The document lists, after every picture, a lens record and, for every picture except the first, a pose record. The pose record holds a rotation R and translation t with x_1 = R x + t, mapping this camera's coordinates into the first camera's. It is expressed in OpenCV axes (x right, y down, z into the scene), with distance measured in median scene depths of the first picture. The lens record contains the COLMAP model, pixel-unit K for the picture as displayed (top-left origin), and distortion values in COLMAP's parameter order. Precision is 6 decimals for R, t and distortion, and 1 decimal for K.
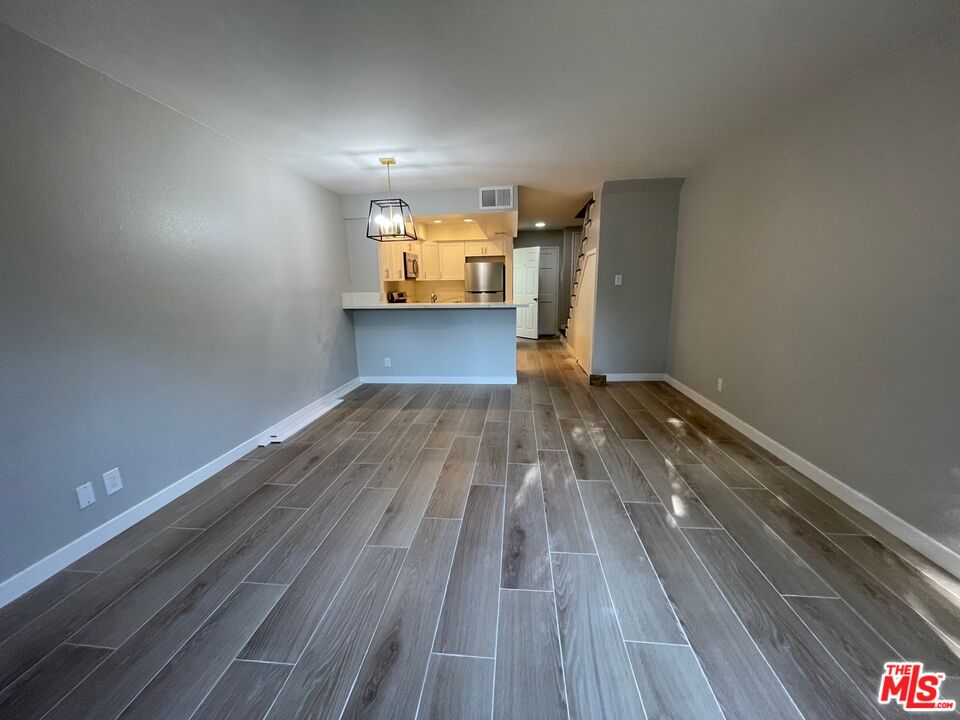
lens RADIAL K [[386.9, 0, 476.2], [0, 386.9, 363.9], [0, 0, 1]] dist [-0.001168, -0.000740]
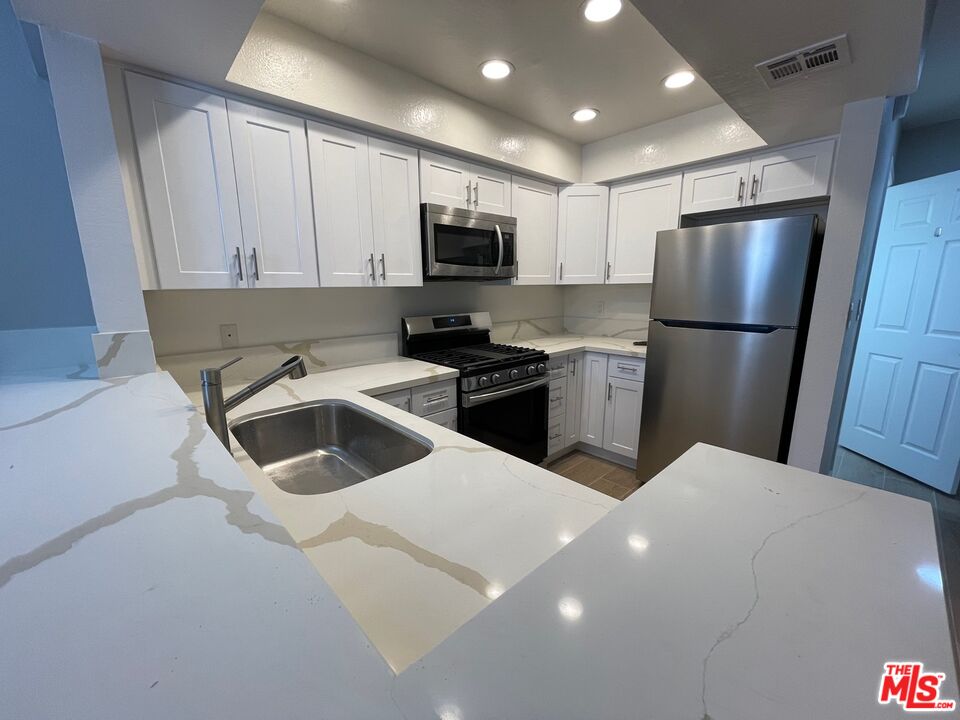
lens RADIAL K [[386.9, 0, 476.2], [0, 386.9, 363.9], [0, 0, 1]] dist [-0.001168, -0.000740]
pose [[0.750080, 0.141812, -0.645963, 0.149801], [-0.140944, 0.988578, 0.053367, -0.277140], [0.646153, 0.051015, 0.761501, 1.242540]]
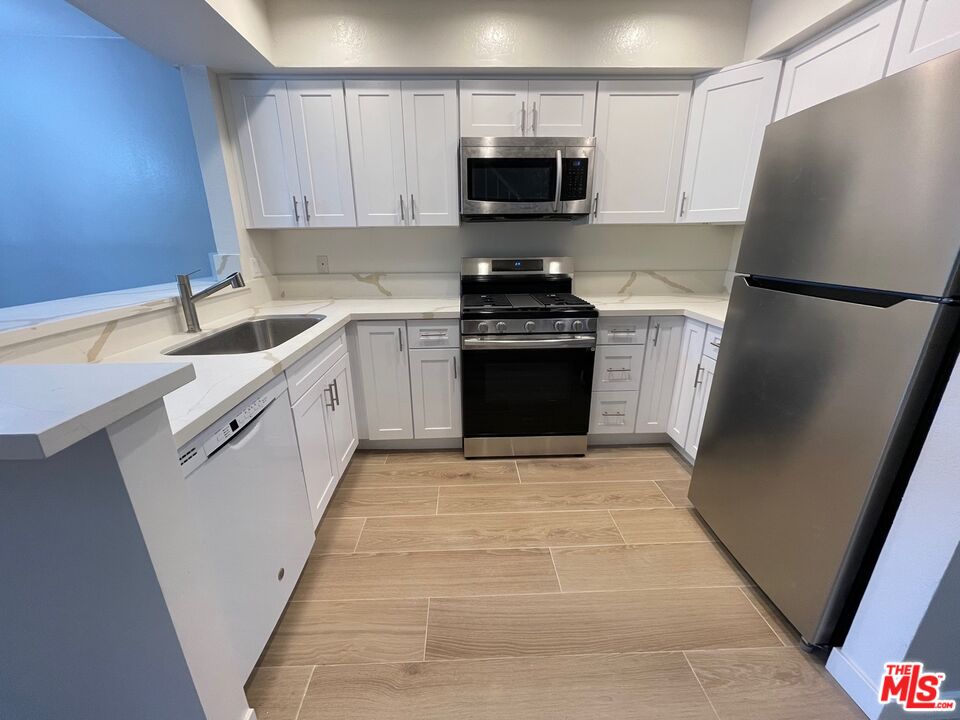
lens RADIAL K [[386.9, 0, 476.2], [0, 386.9, 363.9], [0, 0, 1]] dist [-0.001168, -0.000740]
pose [[0.136014, 0.321490, -0.937094, 0.319649], [-0.198367, 0.935567, 0.292174, -0.330277], [0.970644, 0.146149, 0.191023, 1.567610]]
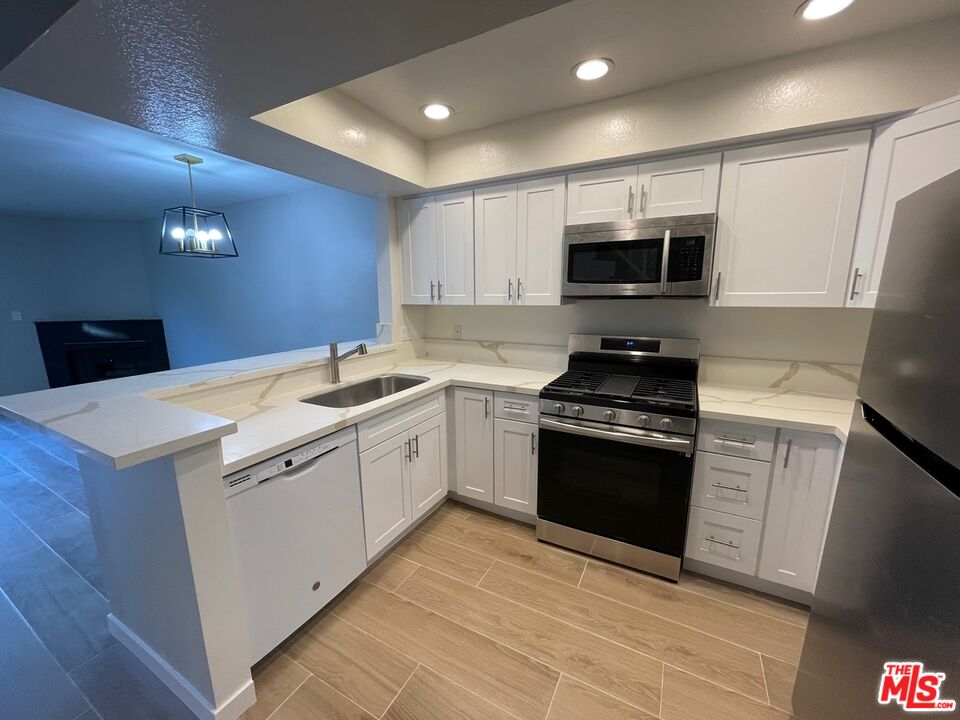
lens RADIAL K [[386.9, 0, 476.2], [0, 386.9, 363.9], [0, 0, 1]] dist [-0.001168, -0.000740]
pose [[-0.388365, 0.192874, -0.901095, 0.309687], [-0.174738, 0.944696, 0.277517, -0.407619], [0.904787, 0.265233, -0.333184, 1.729028]]
